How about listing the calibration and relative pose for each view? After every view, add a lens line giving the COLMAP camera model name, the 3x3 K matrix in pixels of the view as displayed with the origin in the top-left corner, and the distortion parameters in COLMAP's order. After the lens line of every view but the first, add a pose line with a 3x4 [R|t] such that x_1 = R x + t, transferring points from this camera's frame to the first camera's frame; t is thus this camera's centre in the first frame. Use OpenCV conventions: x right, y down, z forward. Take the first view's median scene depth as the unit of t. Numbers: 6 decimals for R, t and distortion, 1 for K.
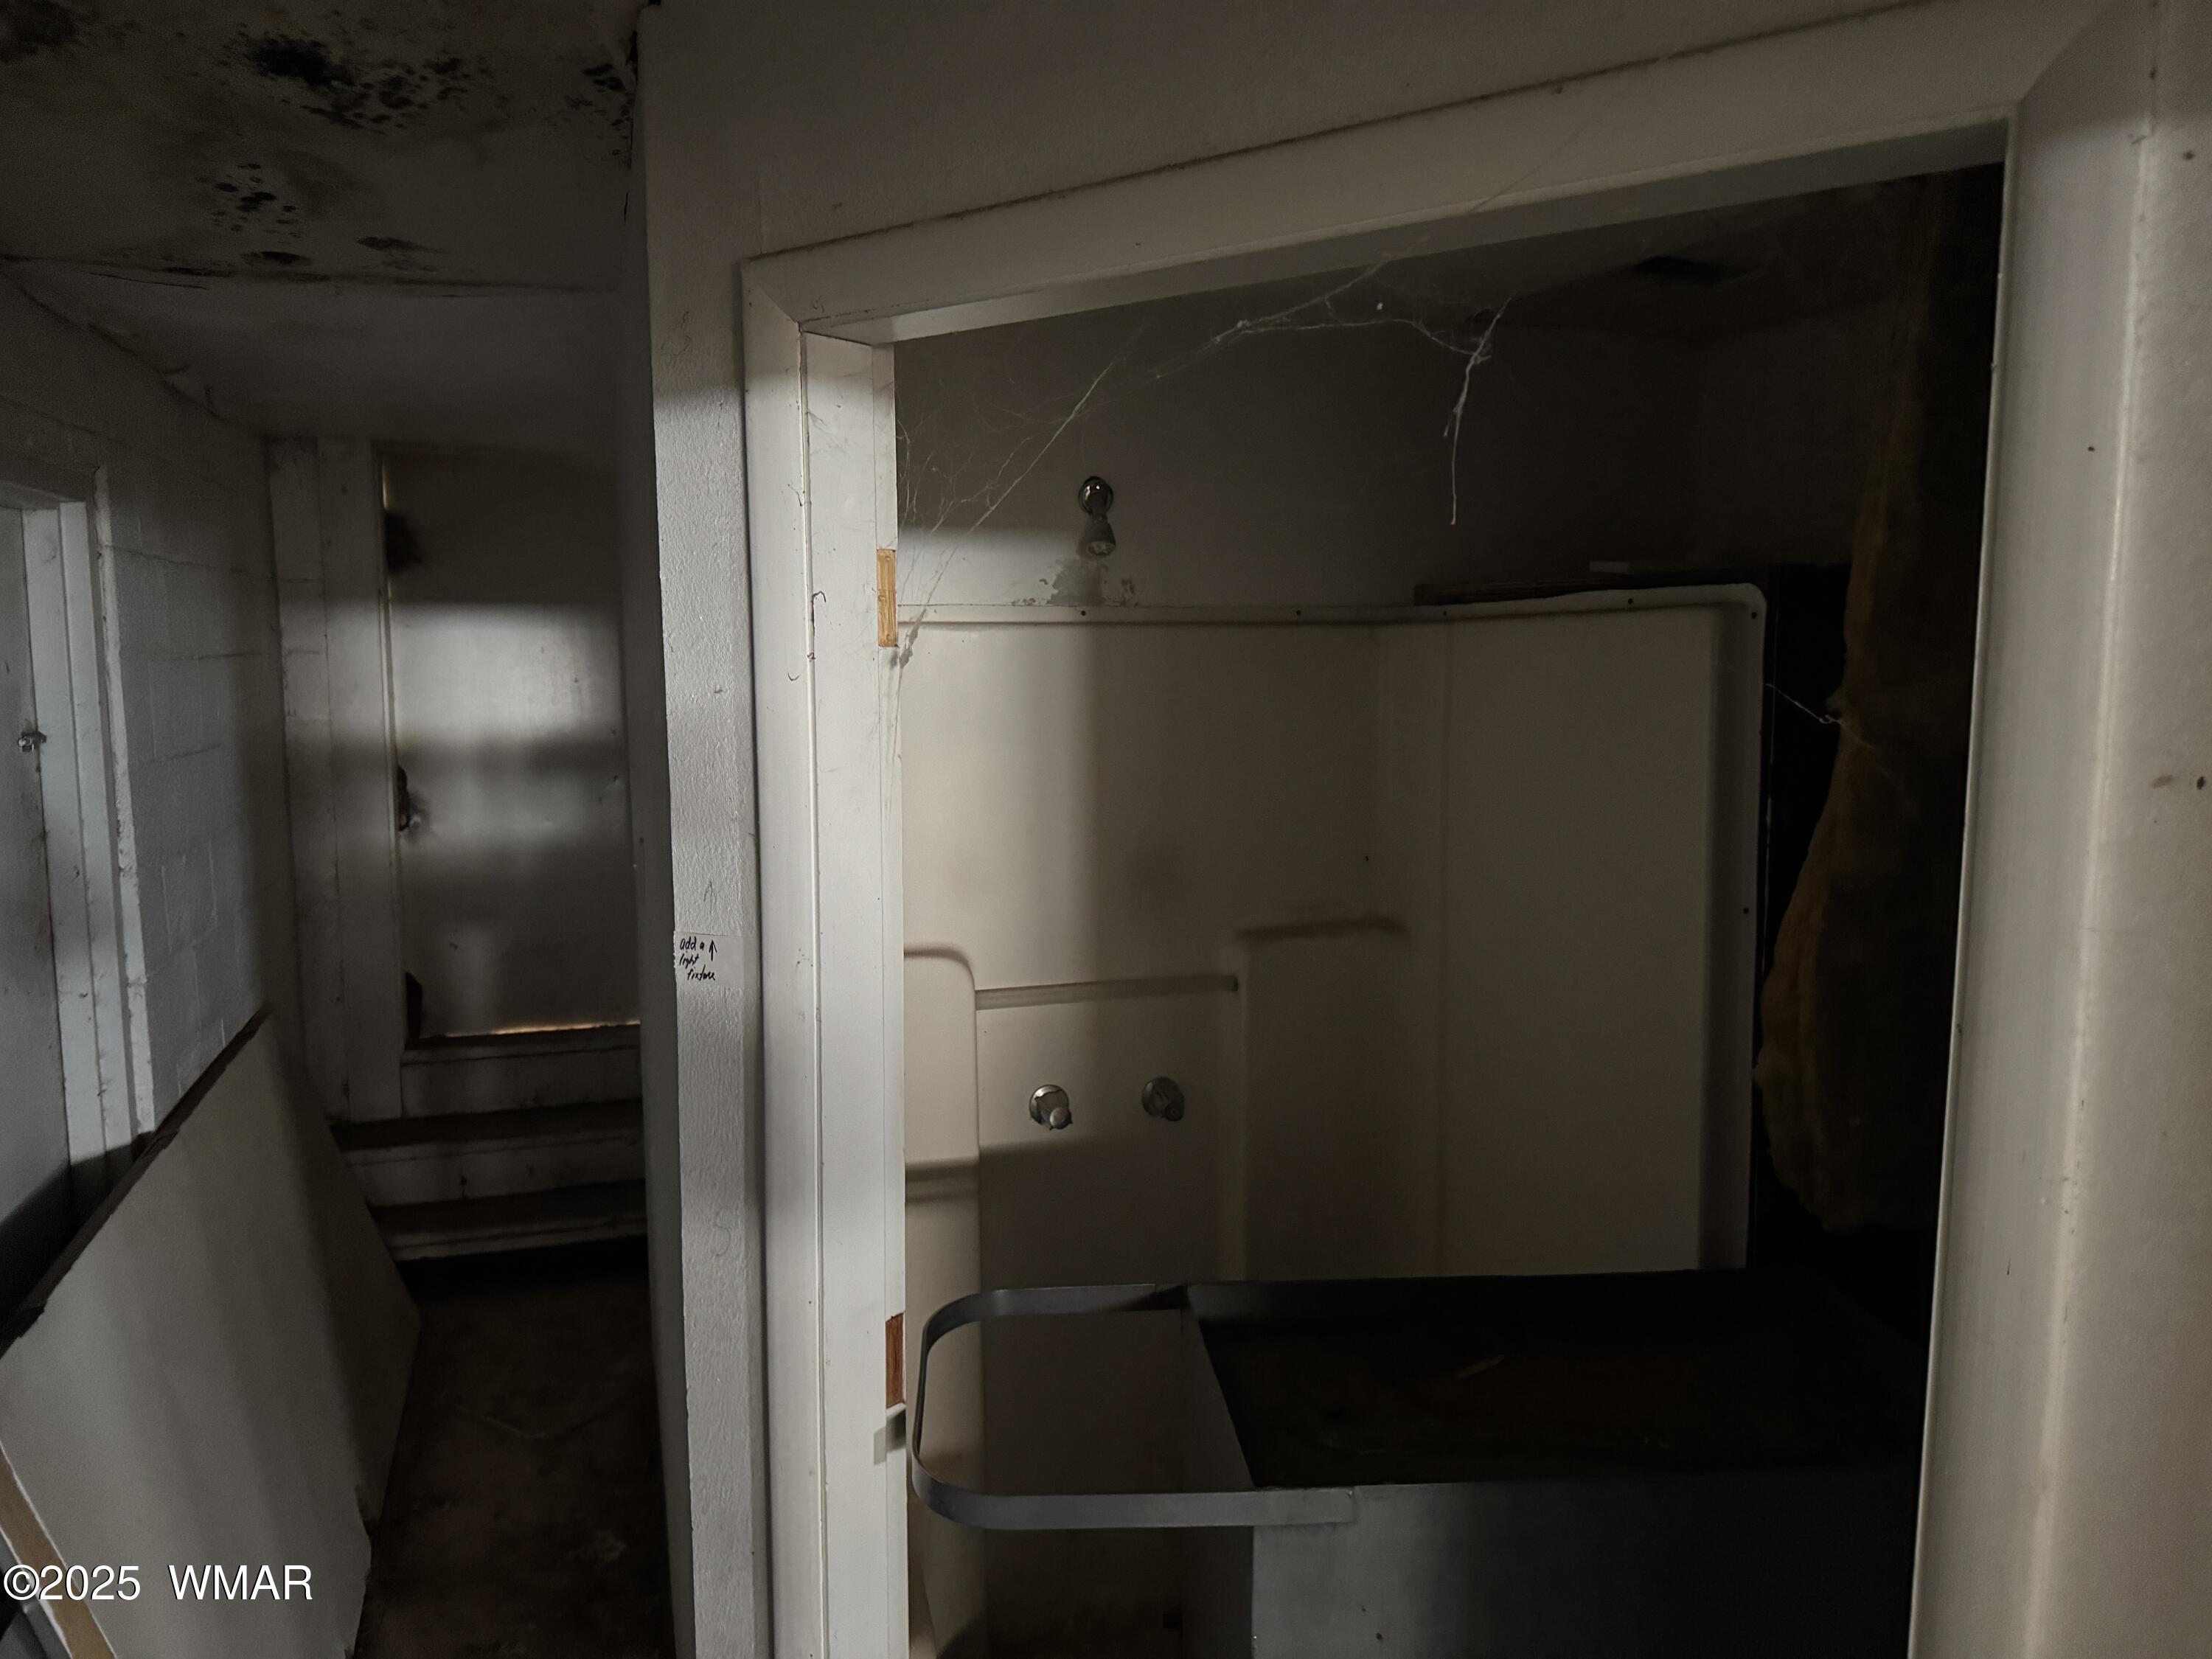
lens RADIAL K [[1559.7, 0, 1080.2], [0, 1559.7, 835.7], [0, 0, 1]] dist [0.084371, -0.135055]
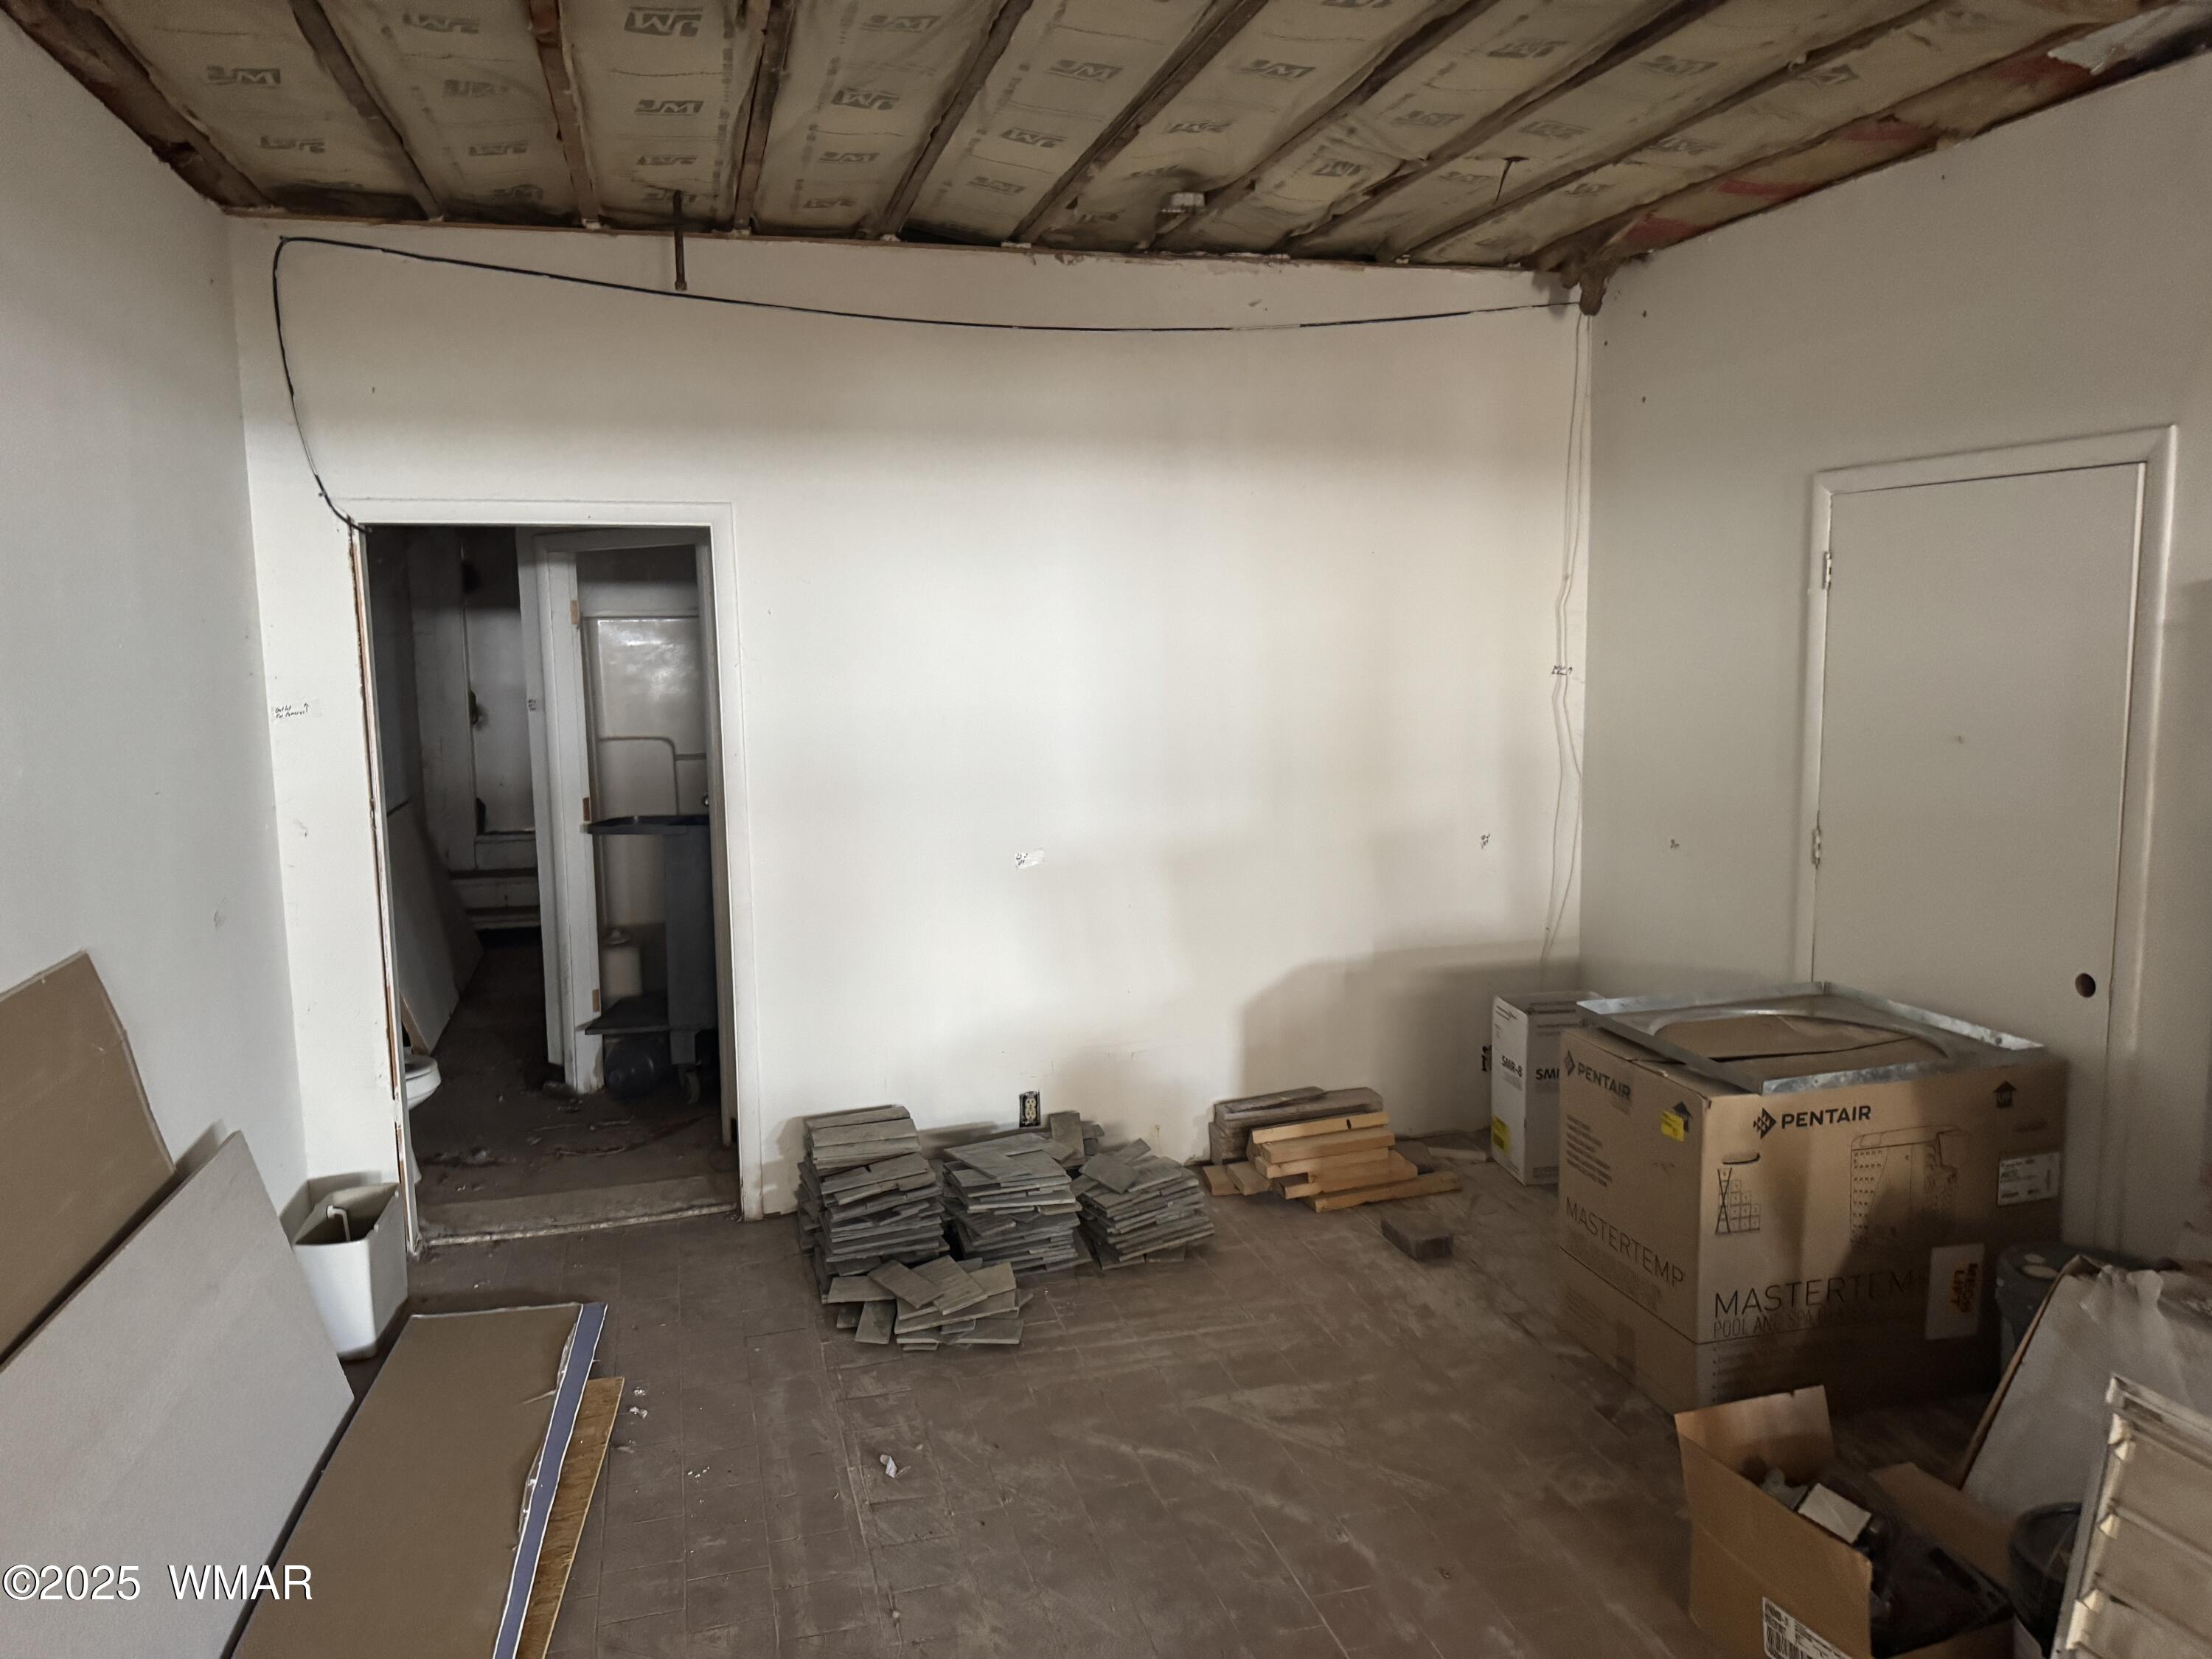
lens RADIAL K [[1559.7, 0, 1080.2], [0, 1559.7, 835.7], [0, 0, 1]] dist [0.084371, -0.135055]
pose [[0.998582, -0.003919, -0.053100, 0.442057], [0.004475, 0.999936, 0.010355, 0.123050], [0.053056, -0.010578, 0.998536, -0.951464]]
